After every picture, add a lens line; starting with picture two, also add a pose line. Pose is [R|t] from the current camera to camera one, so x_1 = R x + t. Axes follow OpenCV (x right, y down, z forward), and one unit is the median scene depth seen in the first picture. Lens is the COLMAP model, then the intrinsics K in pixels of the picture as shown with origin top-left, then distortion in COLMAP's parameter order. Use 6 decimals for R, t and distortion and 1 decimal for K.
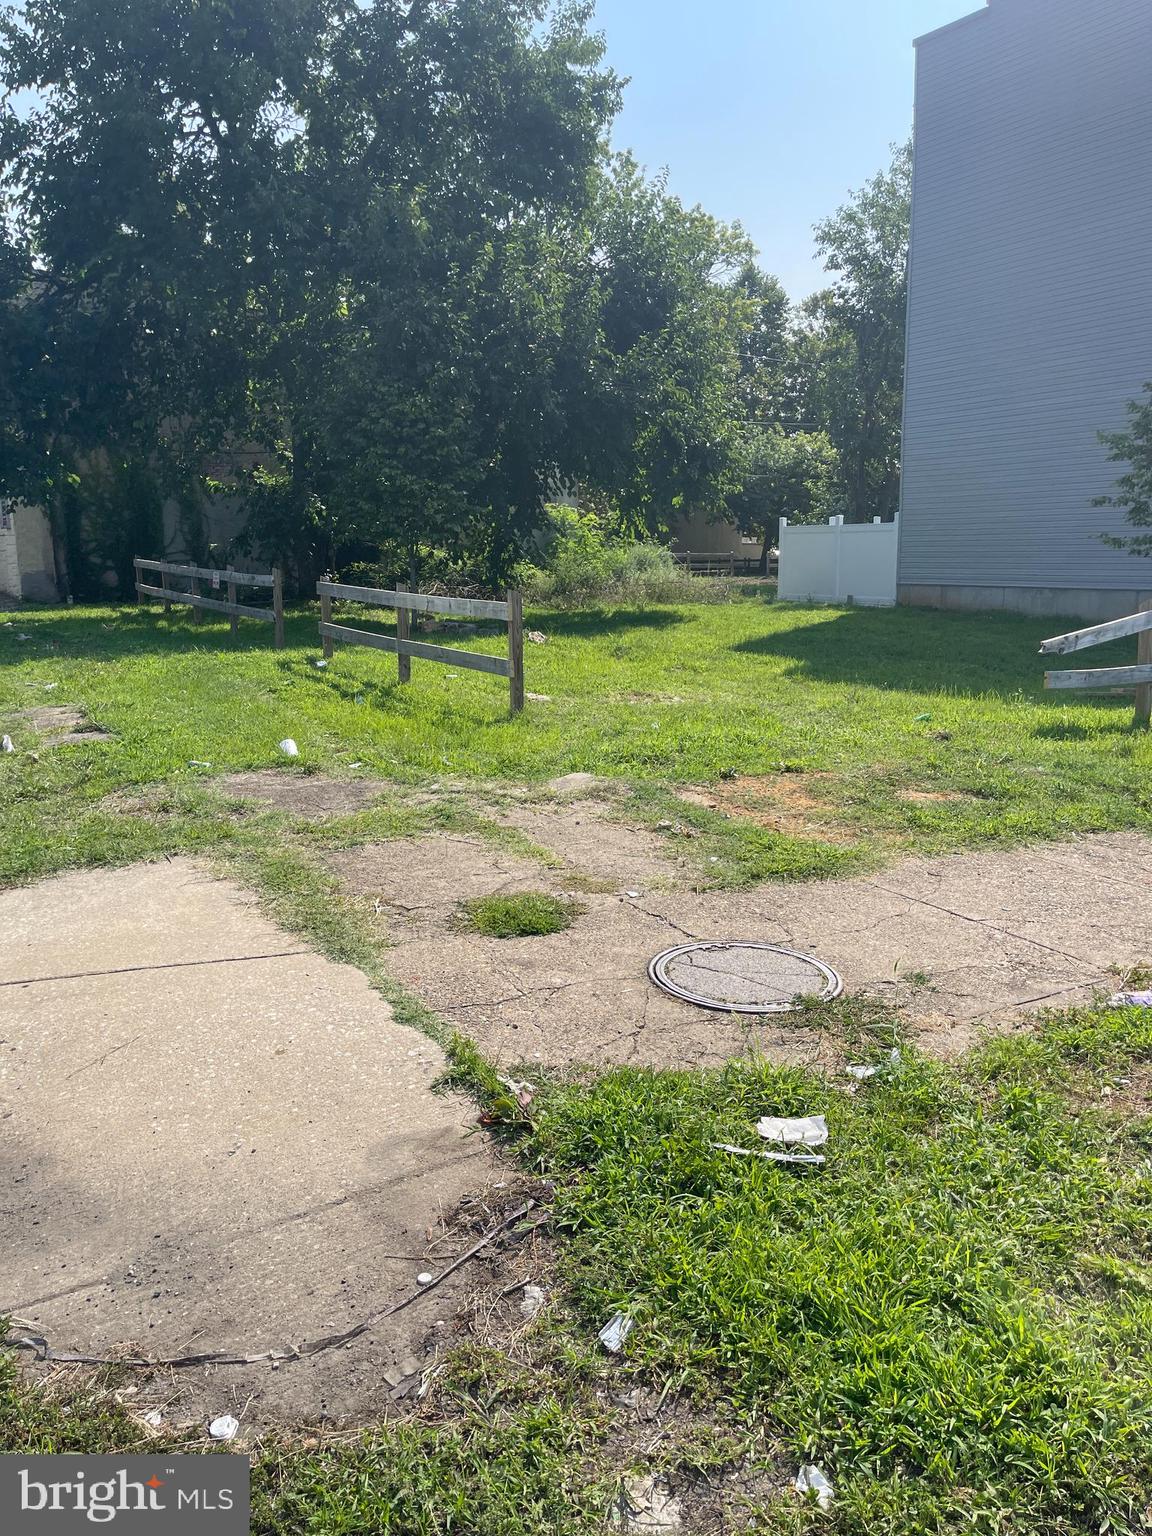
lens RADIAL K [[1164.6, 0, 586.4], [0, 1164.6, 773.4], [0, 0, 1]] dist [0.070759, -0.099364]
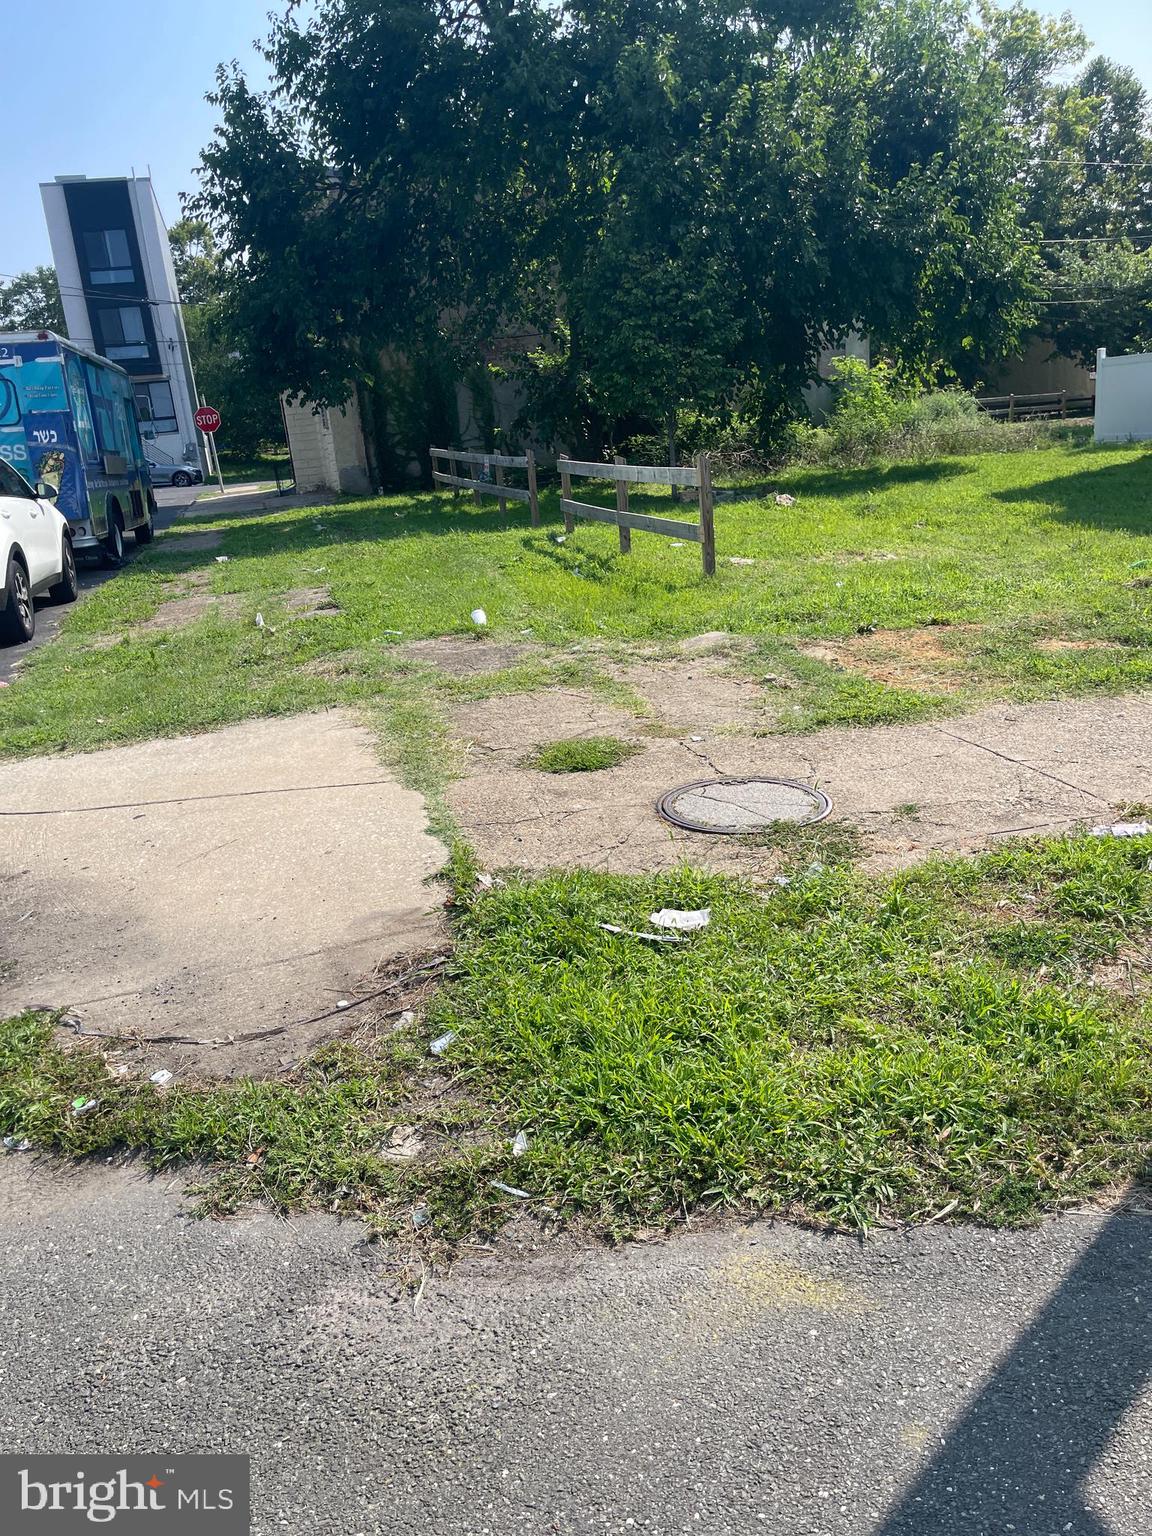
lens RADIAL K [[1164.6, 0, 586.4], [0, 1164.6, 773.4], [0, 0, 1]] dist [0.070759, -0.099364]
pose [[0.960955, 0.007136, -0.276612, 0.066635], [0.022779, 0.994234, 0.104784, 0.005204], [0.275765, -0.106993, 0.955252, -0.021694]]
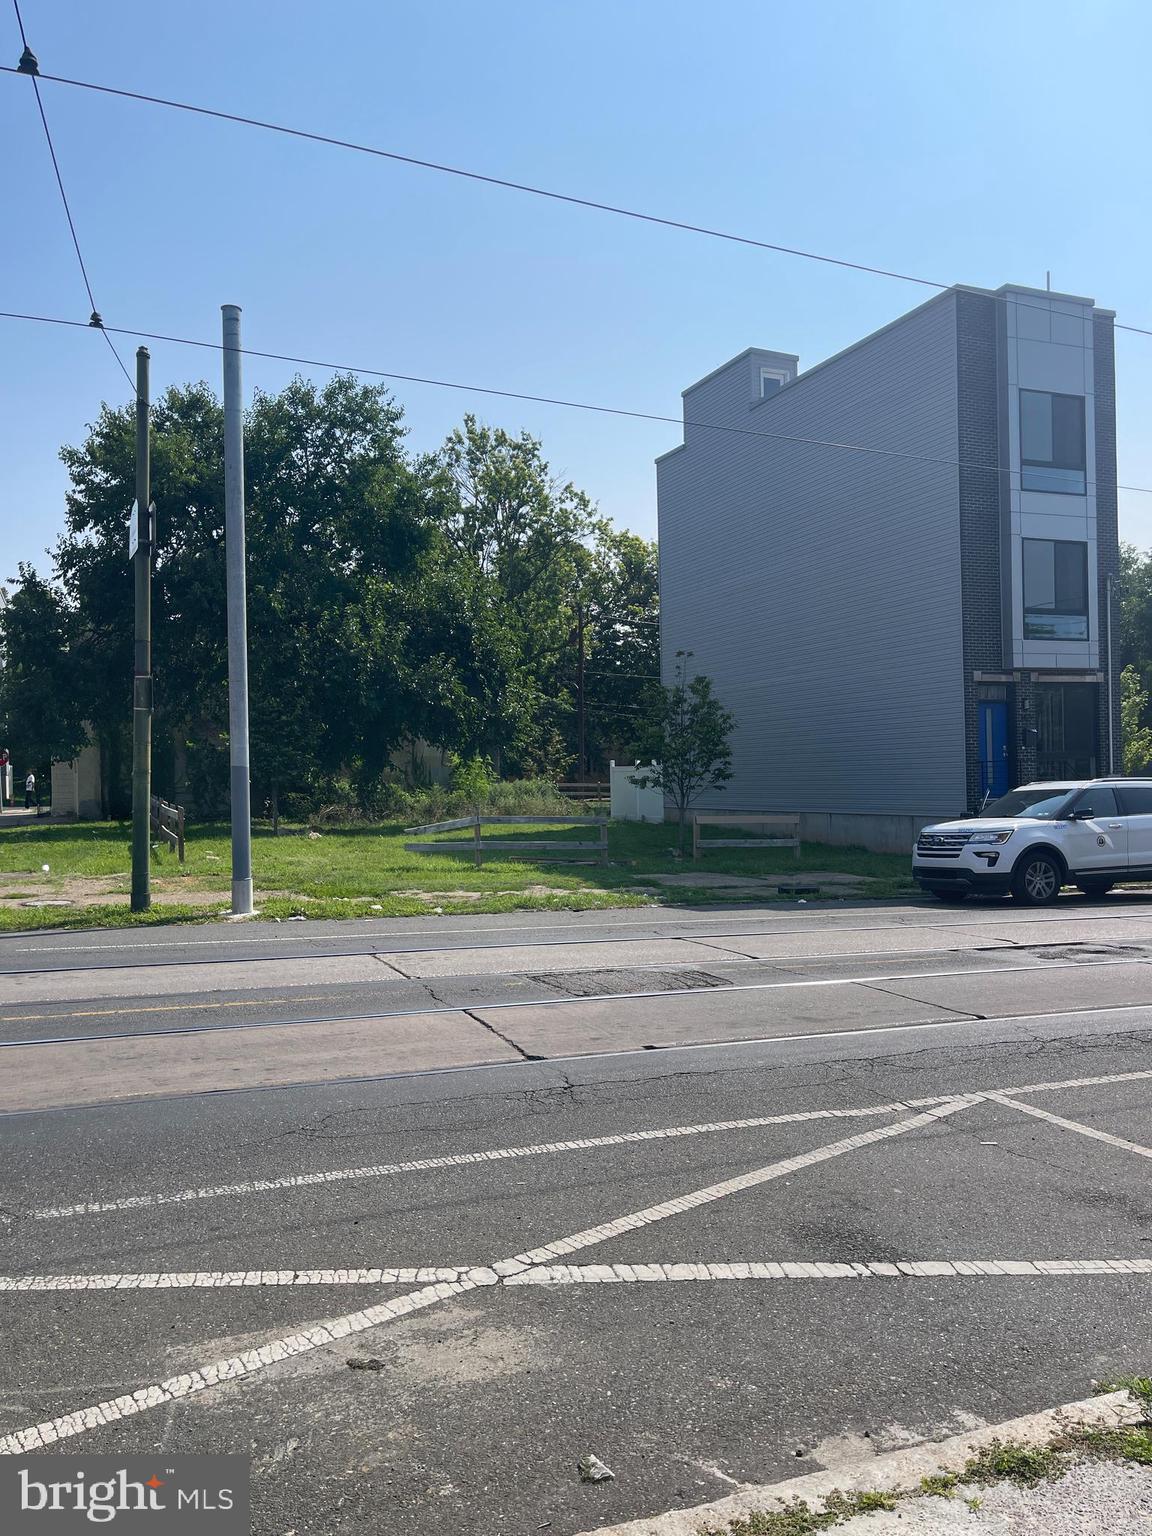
lens RADIAL K [[1168.8, 0, 568.3], [0, 1168.8, 773.2], [0, 0, 1]] dist [0.035862, -0.001671]
pose [[0.988946, -0.002108, -0.148260, 0.522907], [-0.026621, 0.981127, -0.191522, 0.099615], [0.145866, 0.193351, 0.970226, -0.561262]]
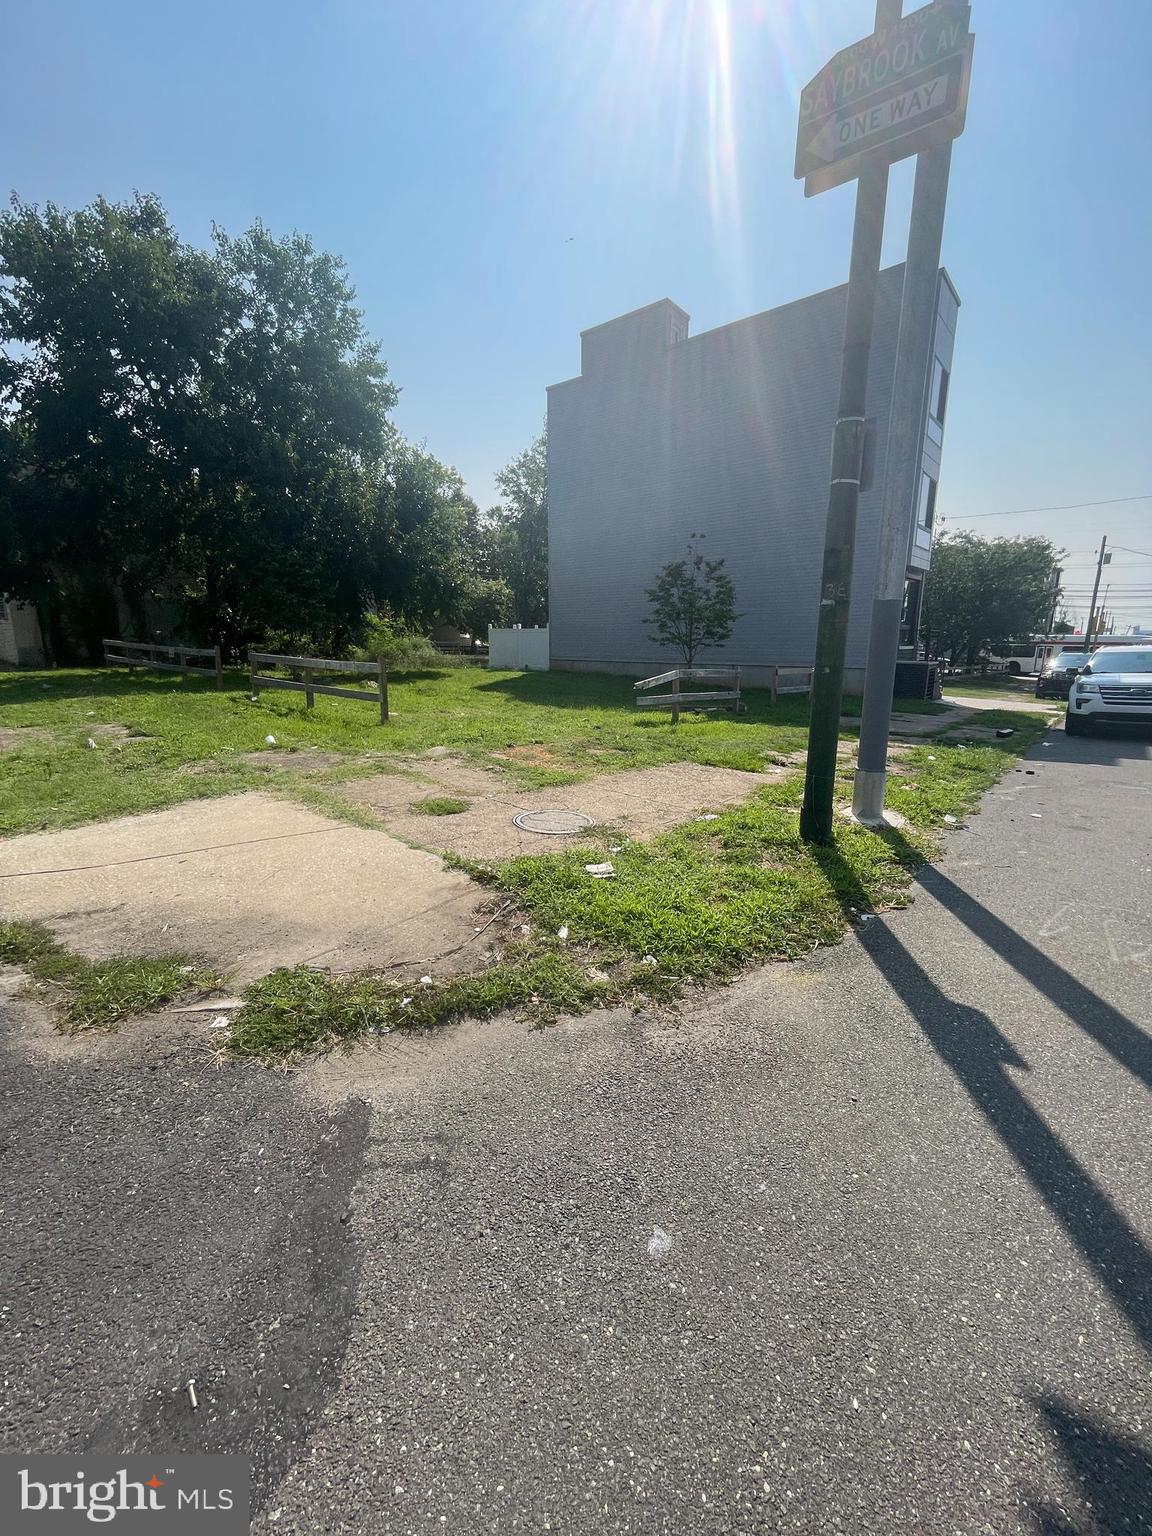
lens RADIAL K [[626.6, 0, 571.7], [0, 626.6, 768.4], [0, 0, 1]] dist [-0.002386, 0.000607]
pose [[0.951576, -0.044247, 0.304212, -0.045300], [0.040713, 0.999010, 0.017951, 0.010549], [-0.304705, -0.004696, 0.952435, -0.041318]]
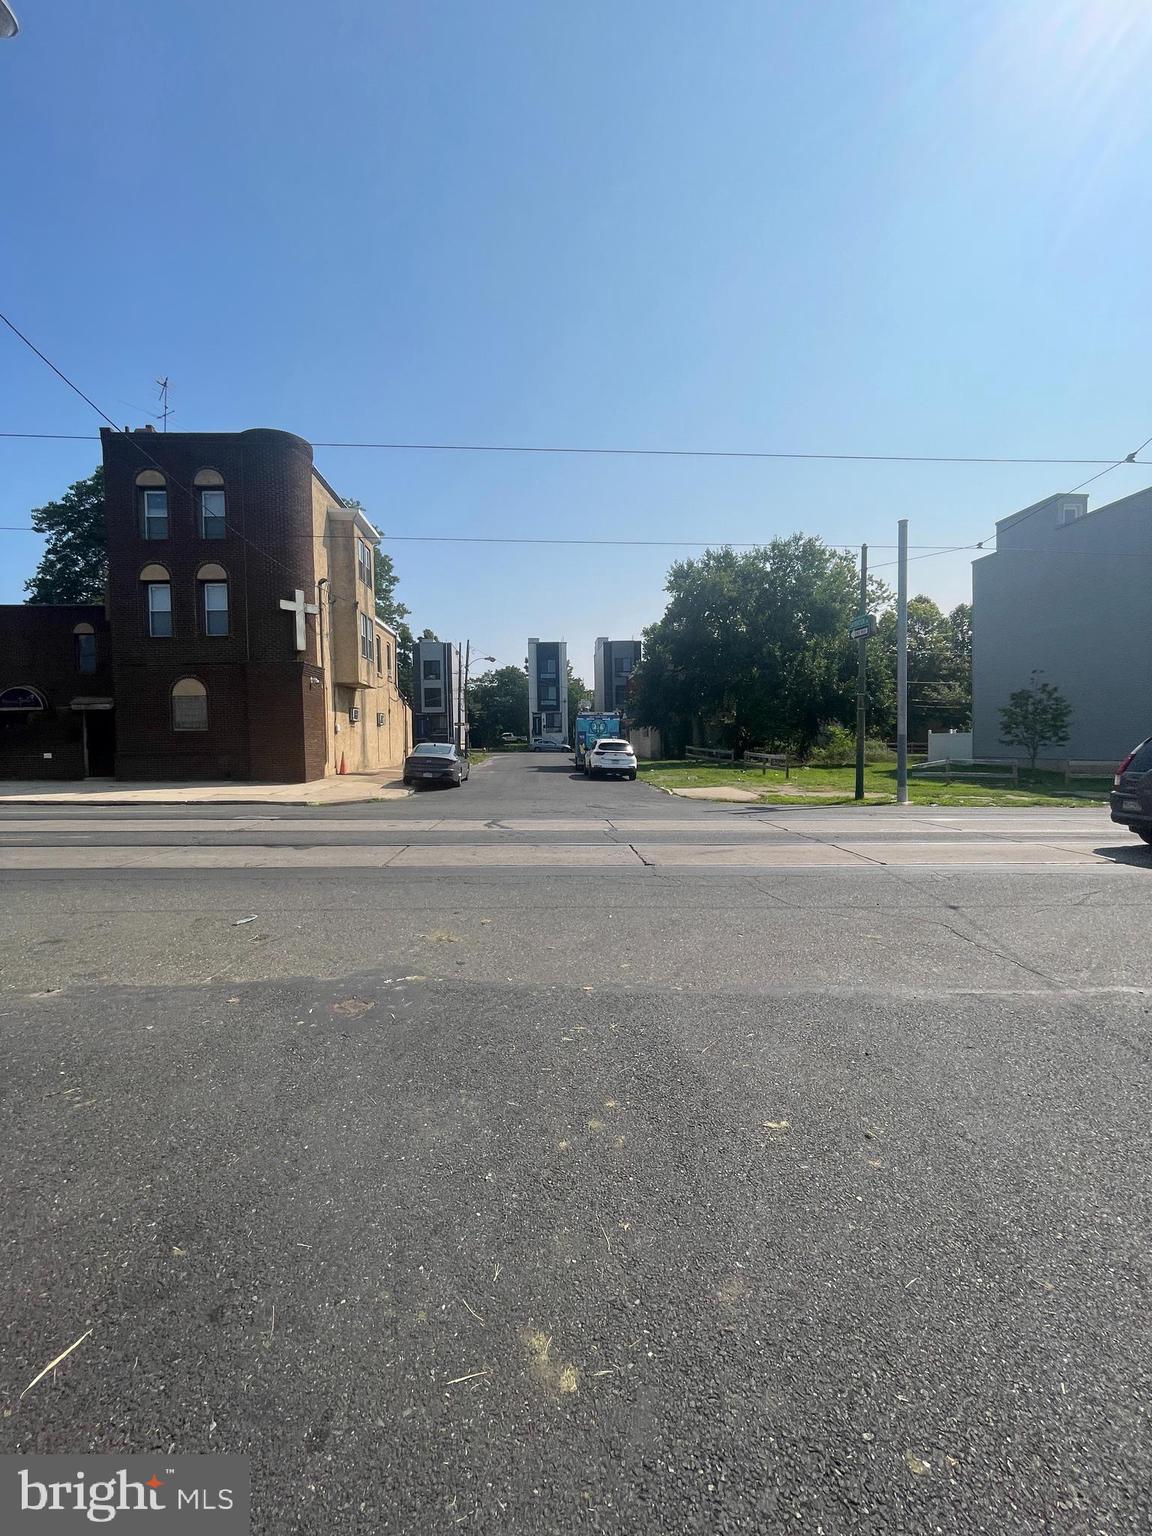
lens RADIAL K [[626.6, 0, 571.7], [0, 626.6, 768.4], [0, 0, 1]] dist [-0.002386, 0.000607]
pose [[0.887377, 0.019277, -0.460642, 0.174527], [-0.085116, 0.988801, -0.122588, 0.152379], [0.453120, 0.147990, 0.879080, -0.849995]]
